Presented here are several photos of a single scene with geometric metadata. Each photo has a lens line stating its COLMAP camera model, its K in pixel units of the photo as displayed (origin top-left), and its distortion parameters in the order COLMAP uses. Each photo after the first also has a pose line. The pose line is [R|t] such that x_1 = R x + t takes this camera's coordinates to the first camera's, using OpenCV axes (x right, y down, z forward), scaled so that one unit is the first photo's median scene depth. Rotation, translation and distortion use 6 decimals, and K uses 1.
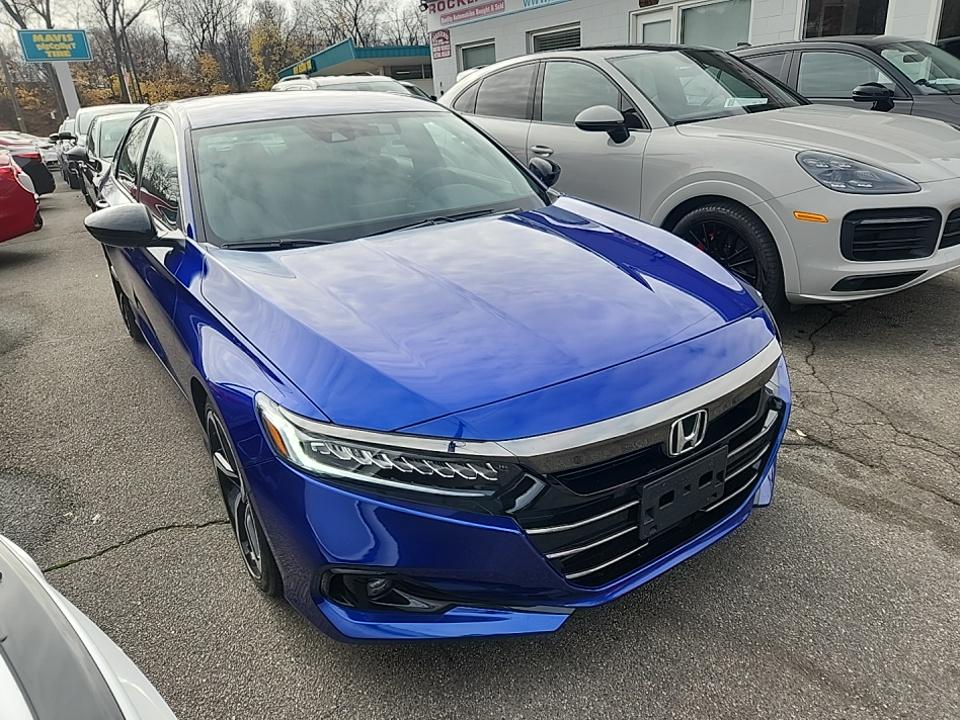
lens RADIAL K [[663.5, 0, 476.6], [0, 663.5, 334.3], [0, 0, 1]] dist [0.066330, -0.064703]
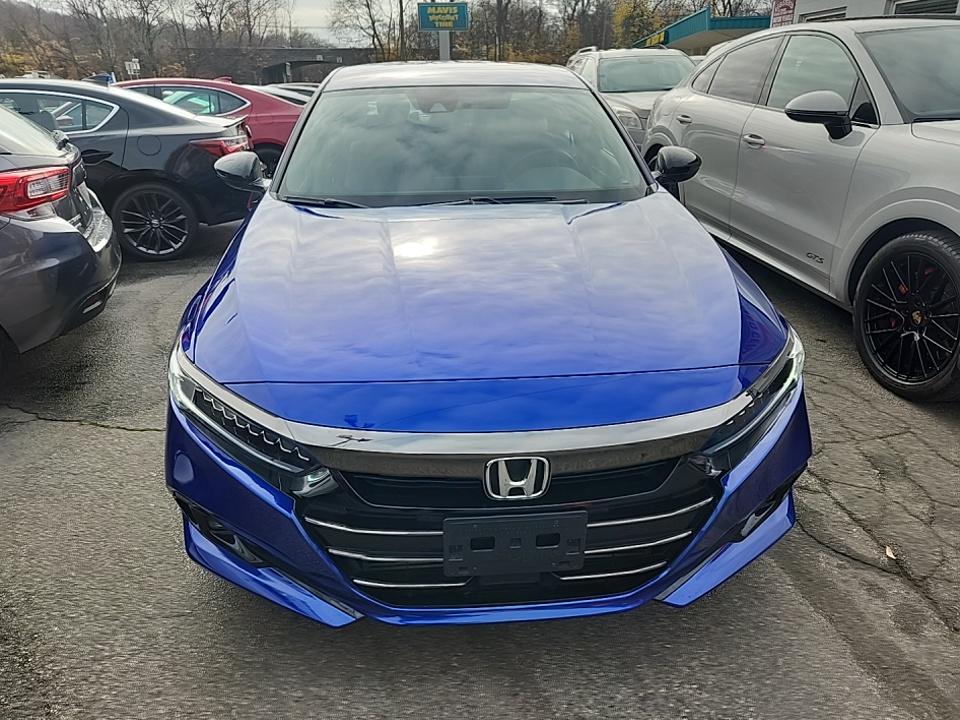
lens RADIAL K [[663.5, 0, 476.6], [0, 663.5, 334.3], [0, 0, 1]] dist [0.066330, -0.064703]
pose [[0.862849, 0.220499, -0.454832, 0.363311], [-0.204202, 0.975198, 0.085384, -0.055193], [0.462378, 0.019204, 0.886475, 0.127131]]
